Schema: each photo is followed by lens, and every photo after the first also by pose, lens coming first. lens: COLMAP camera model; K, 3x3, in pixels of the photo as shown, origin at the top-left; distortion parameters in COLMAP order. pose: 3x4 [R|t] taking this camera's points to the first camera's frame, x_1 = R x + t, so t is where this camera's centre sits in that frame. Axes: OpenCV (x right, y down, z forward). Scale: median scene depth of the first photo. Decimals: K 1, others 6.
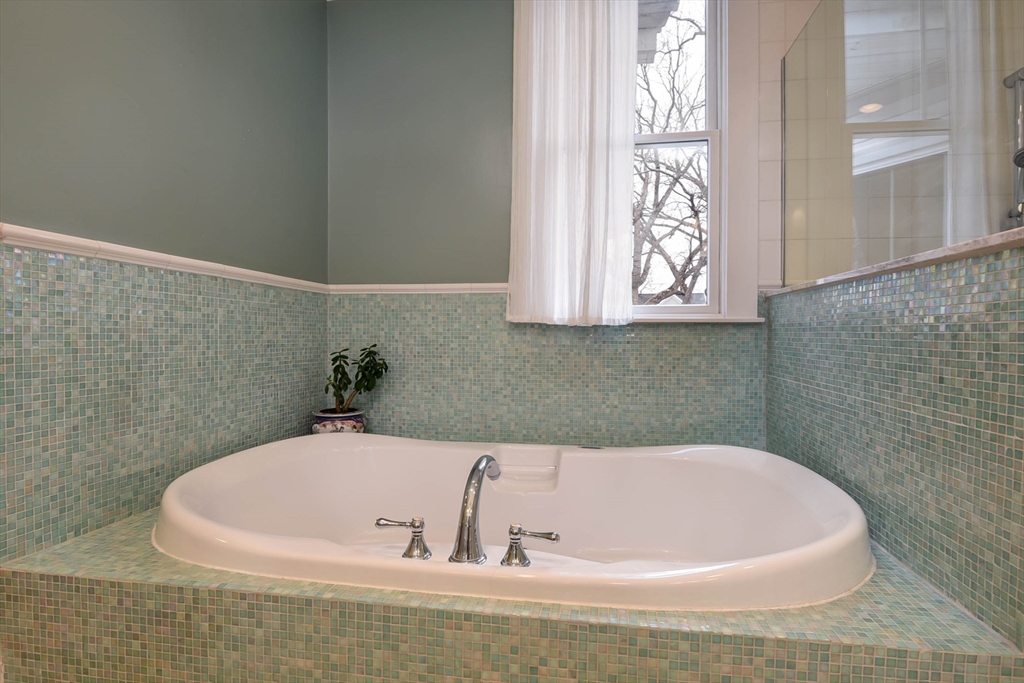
lens RADIAL K [[486.3, 0, 497.0], [0, 486.3, 336.7], [0, 0, 1]] dist [-0.015115, -0.000410]
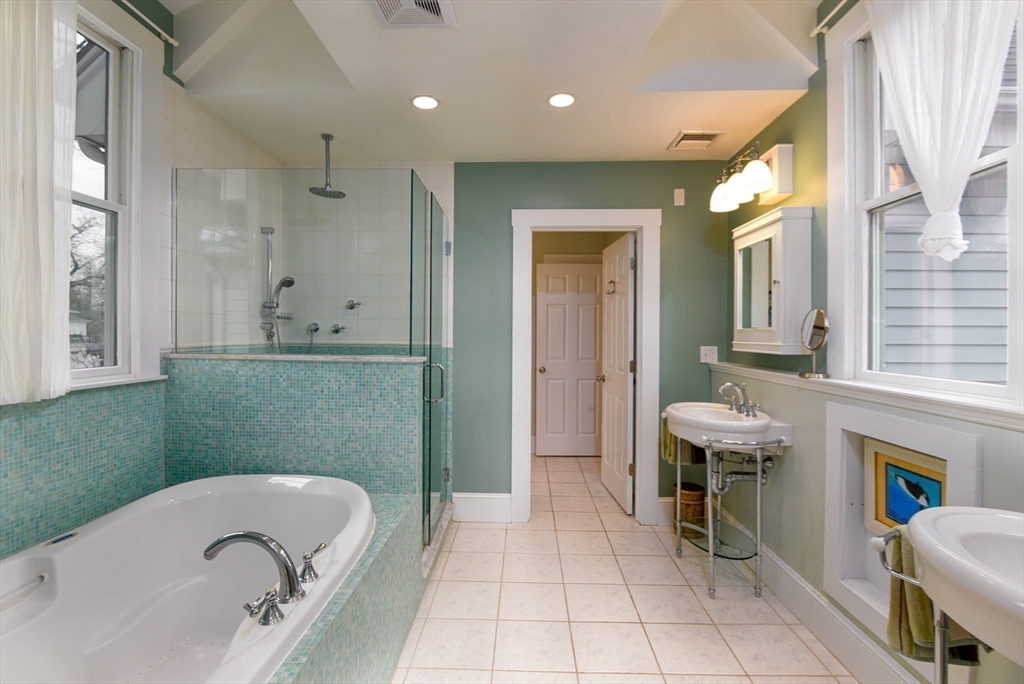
lens RADIAL K [[475.2, 0, 509.0], [0, 475.2, 337.0], [0, 0, 1]] dist [-0.018511, -0.000265]
pose [[-0.113148, -0.013456, 0.993487, -0.697747], [0.007613, 0.999867, 0.014409, -0.139364], [-0.993549, 0.009194, -0.113031, 0.256229]]
